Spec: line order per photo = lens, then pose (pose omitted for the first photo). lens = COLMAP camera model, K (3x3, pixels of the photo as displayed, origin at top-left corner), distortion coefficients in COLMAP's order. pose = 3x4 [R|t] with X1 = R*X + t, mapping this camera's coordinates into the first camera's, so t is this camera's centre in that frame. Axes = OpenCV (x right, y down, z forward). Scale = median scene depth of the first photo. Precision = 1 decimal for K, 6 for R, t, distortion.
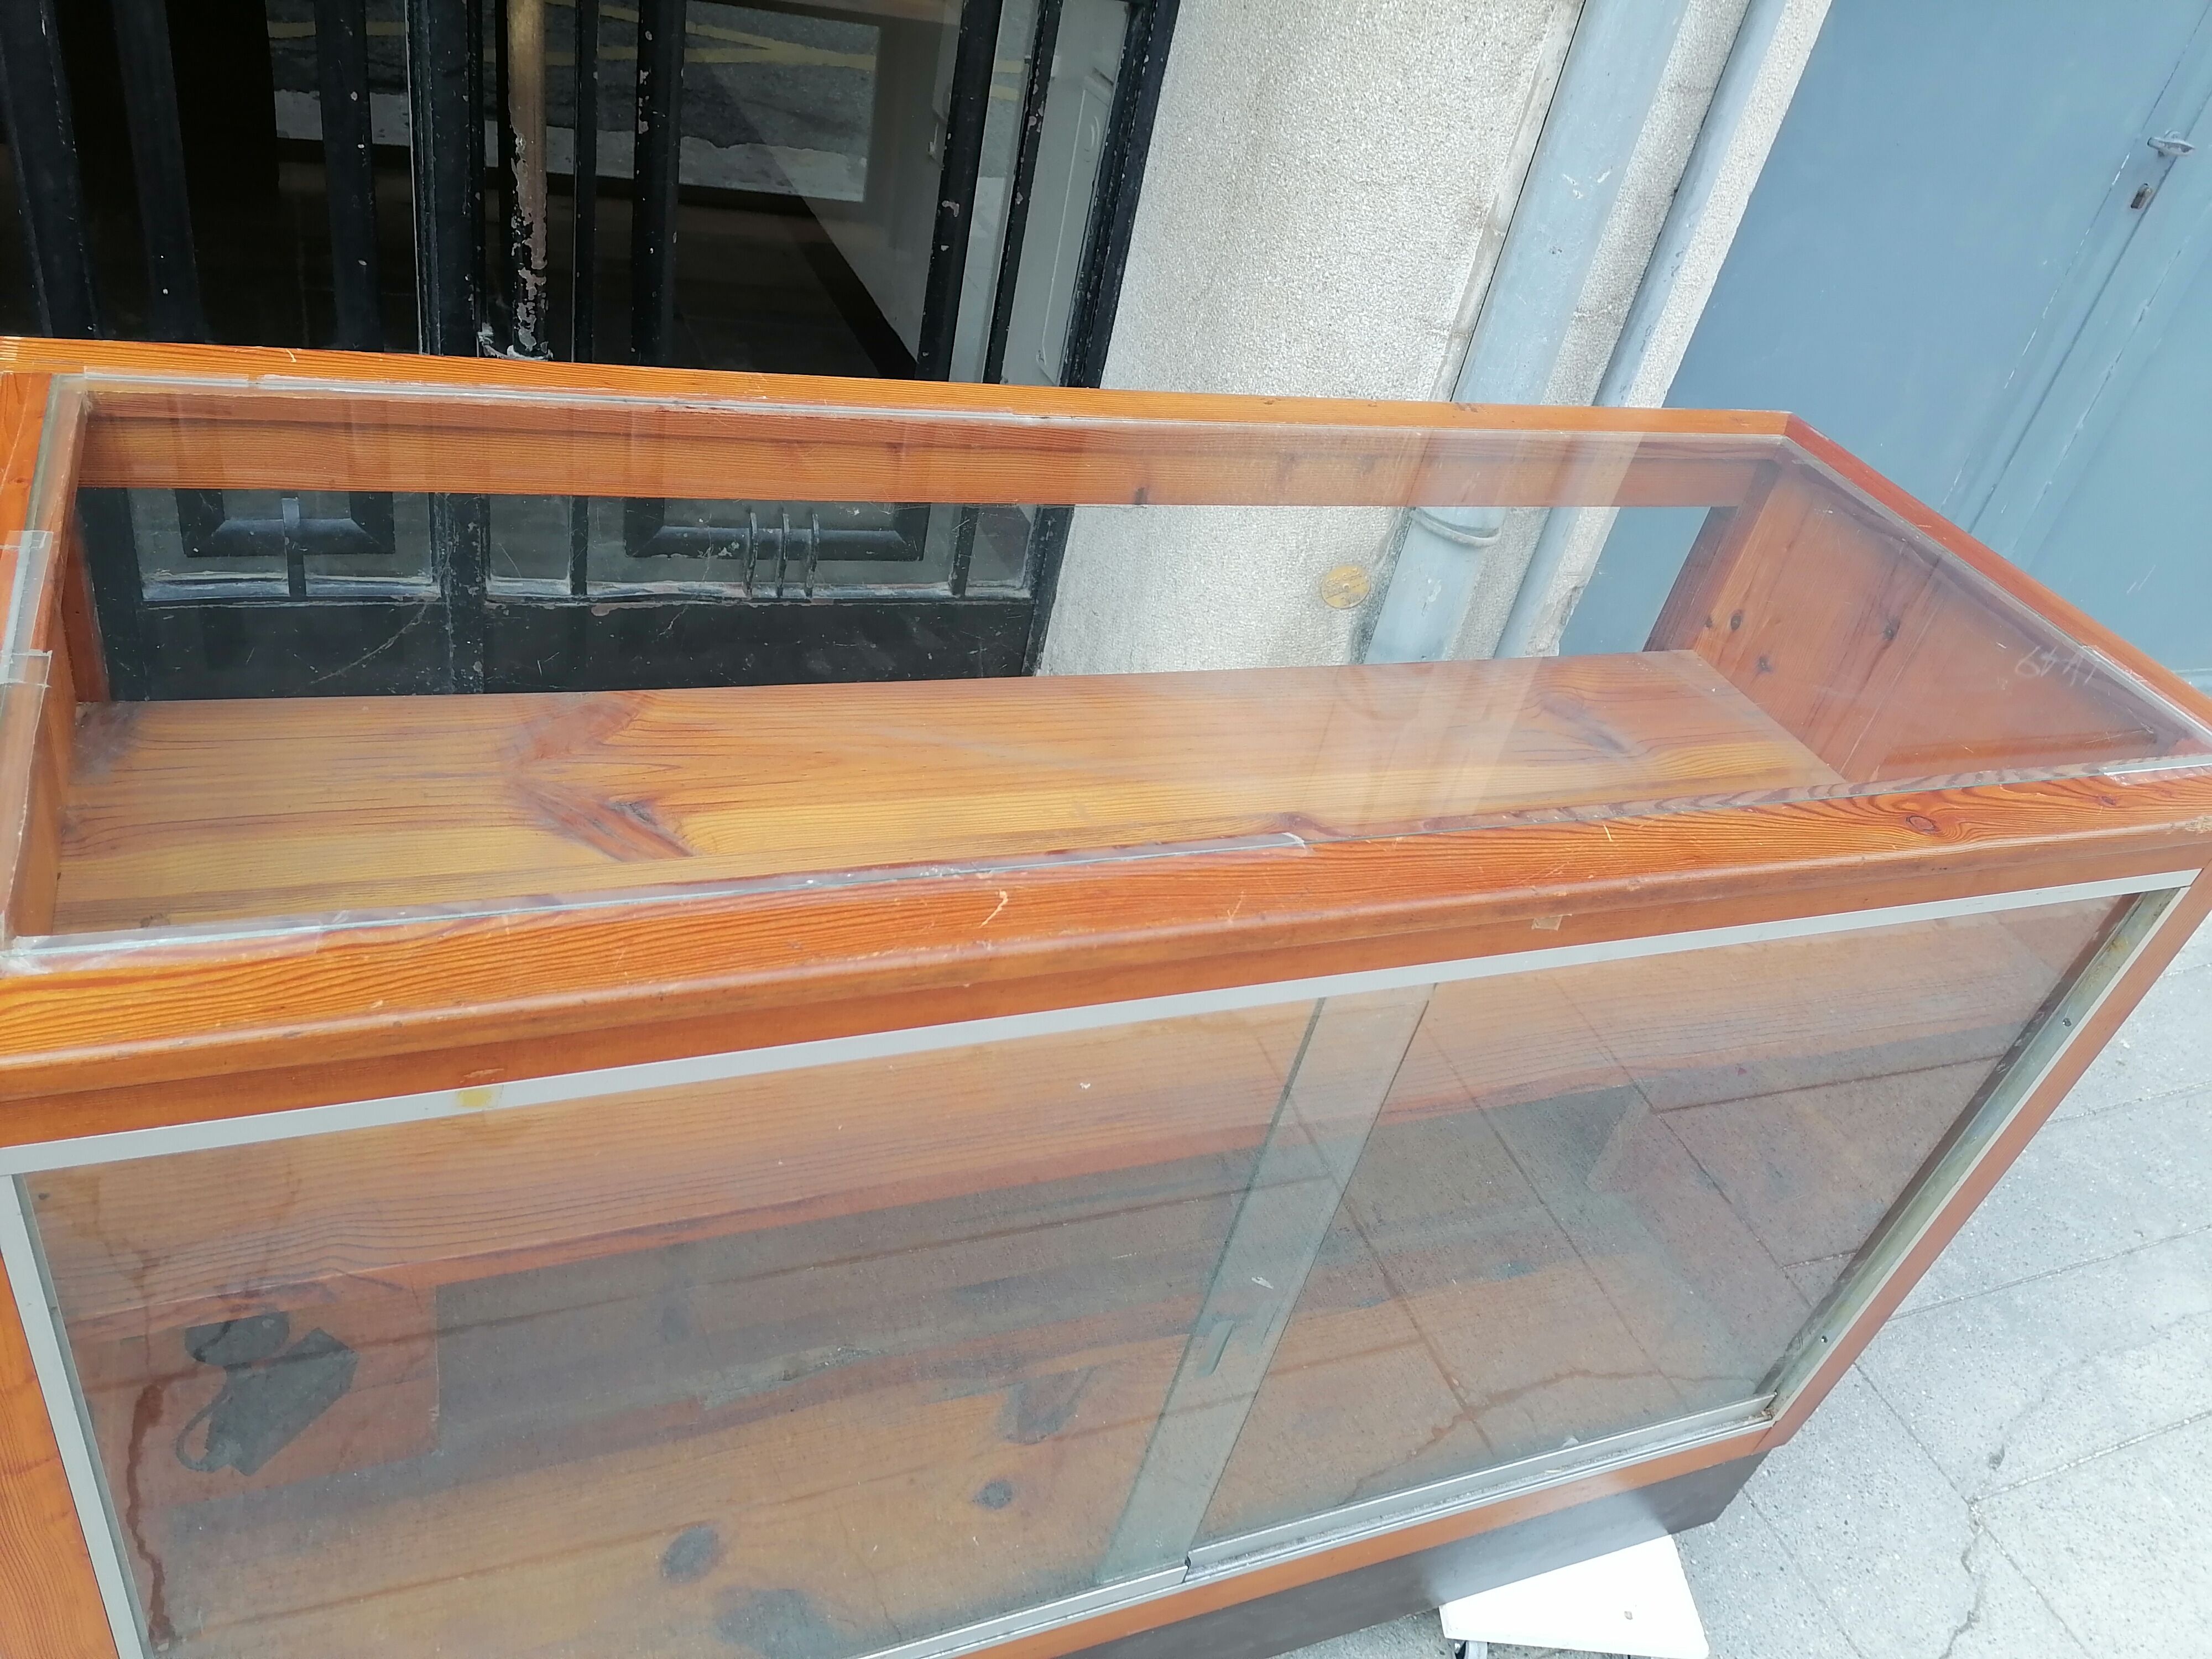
lens RADIAL K [[1650.0, 0, 1106.0], [0, 1650.0, 829.5], [0, 0, 1]] dist [0.037285, 0.000169]
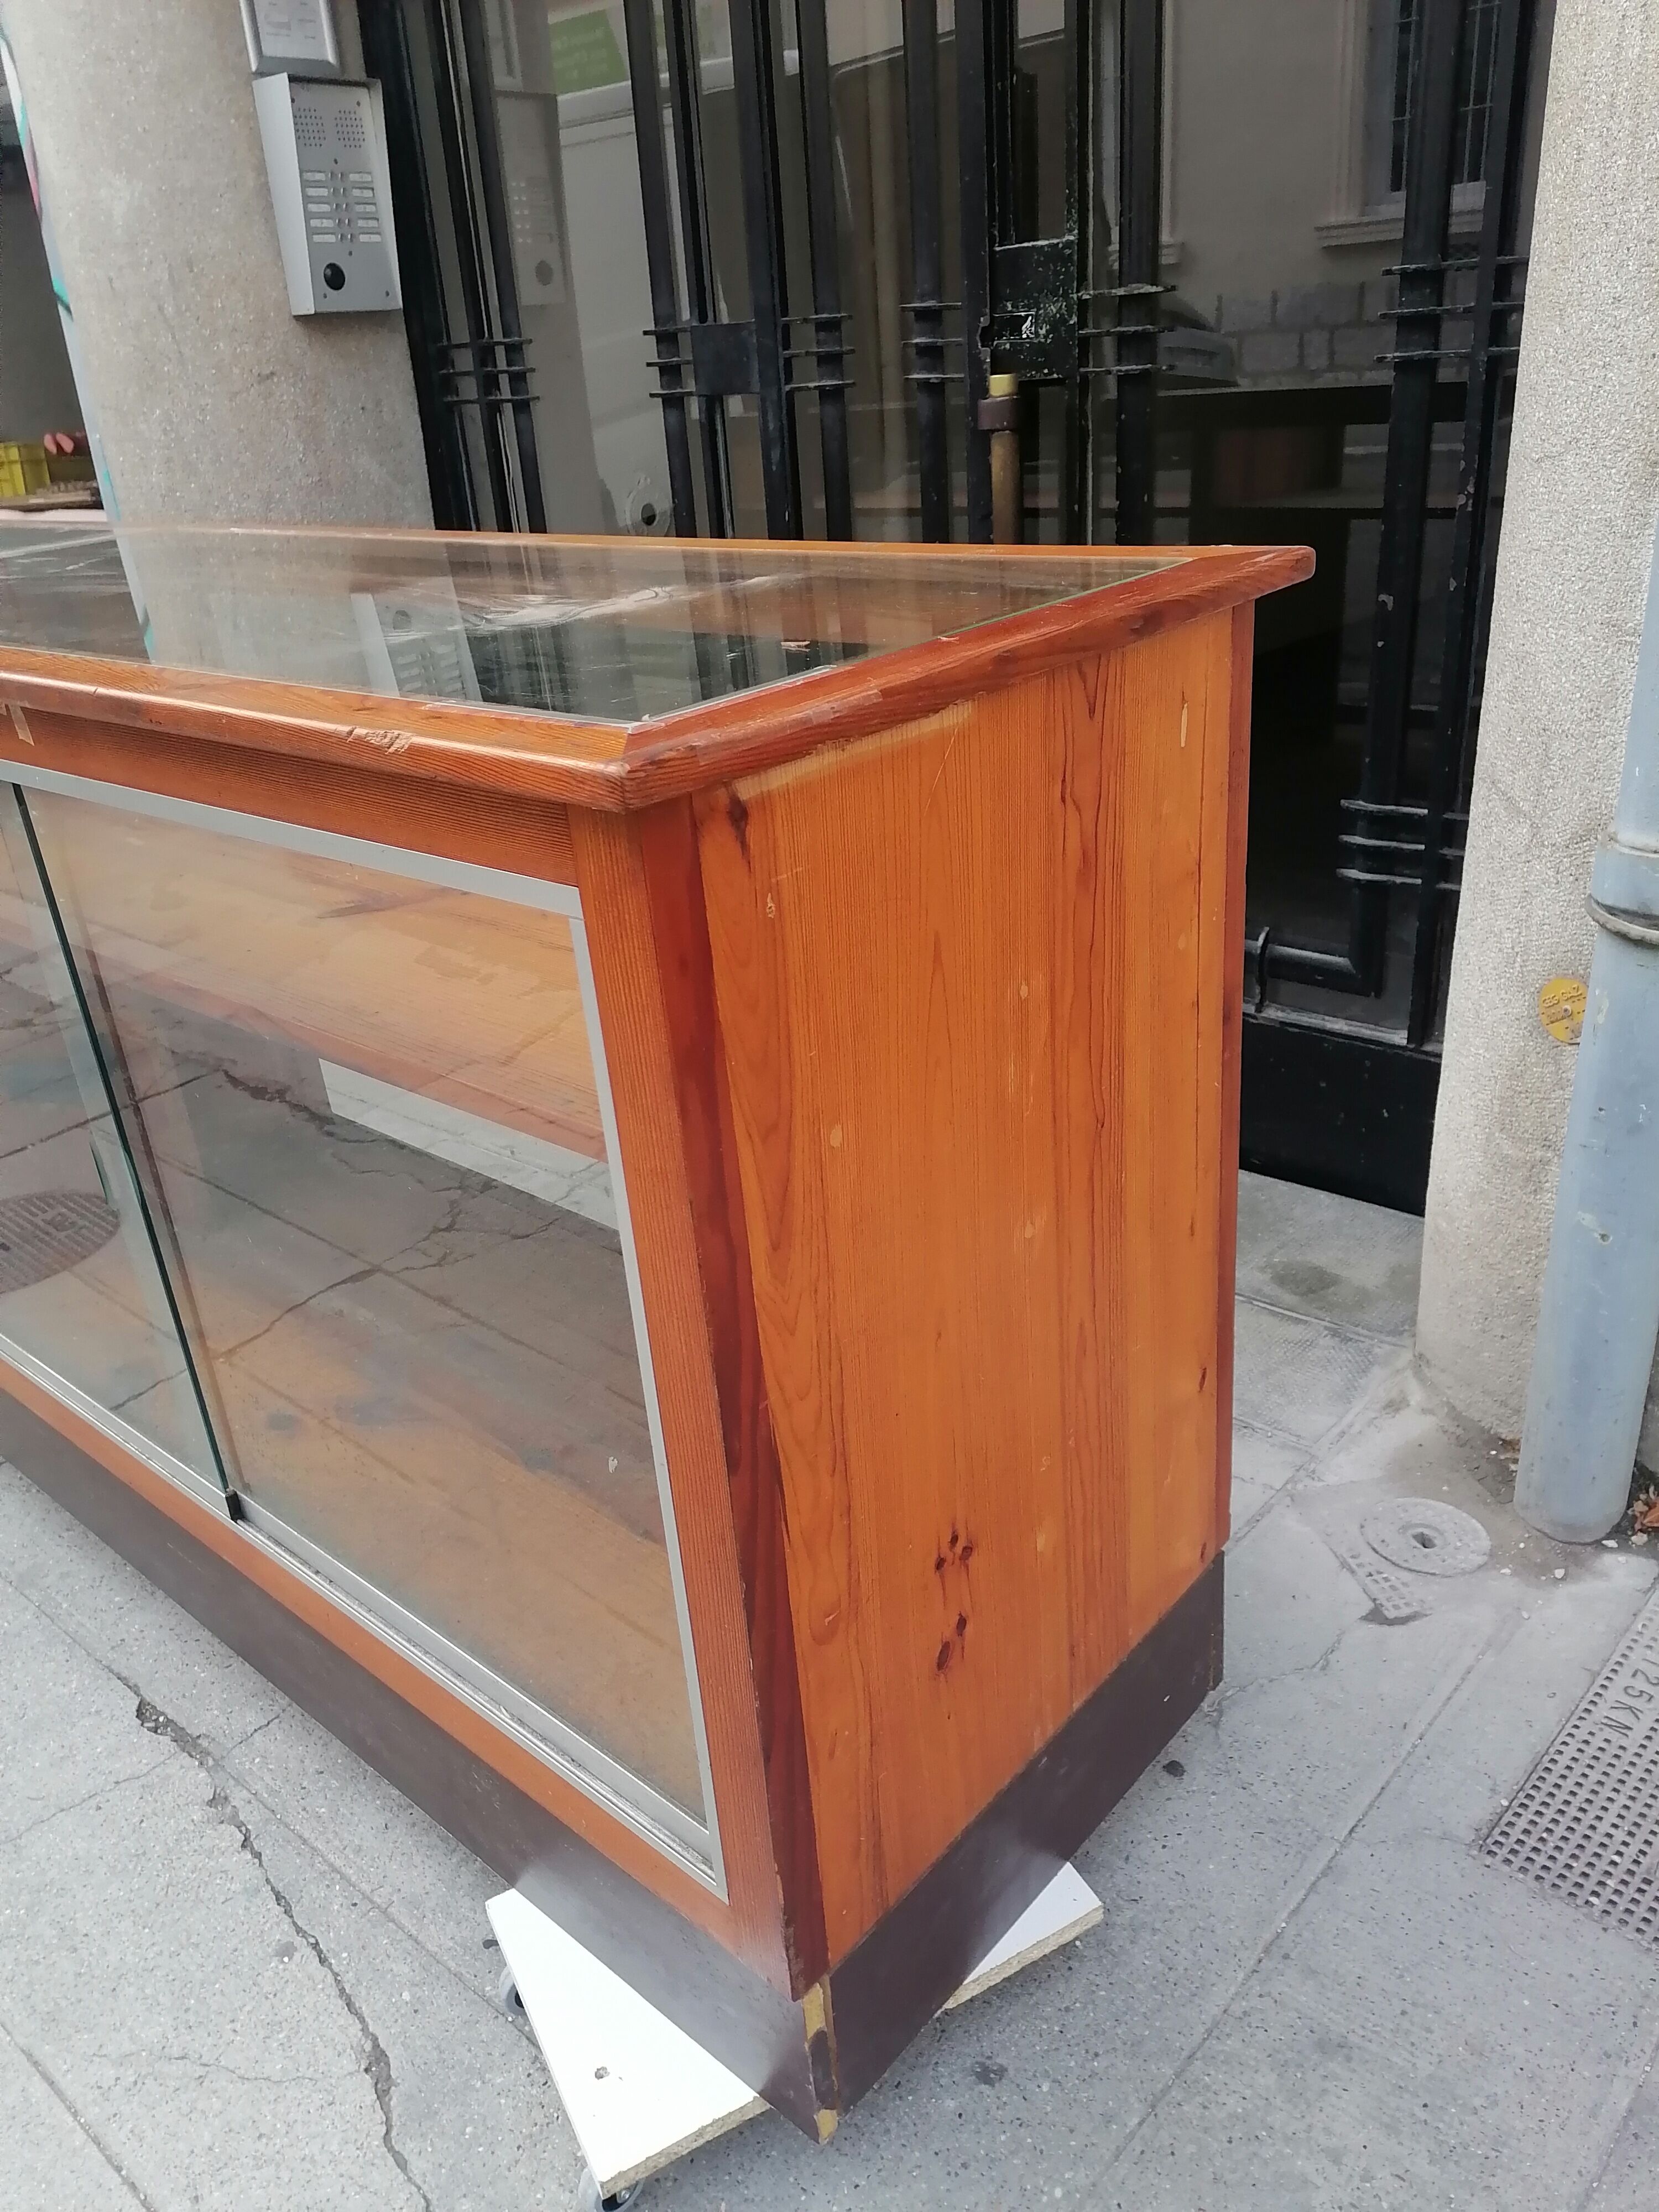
lens RADIAL K [[1650.0, 0, 829.5], [0, 1650.0, 1106.0], [0, 0, 1]] dist [0.037285, 0.000169]
pose [[0.422681, 0.157692, -0.892454, 0.662211], [-0.400410, 0.915914, -0.027803, 0.042276], [0.813027, 0.369099, 0.450281, 0.415680]]
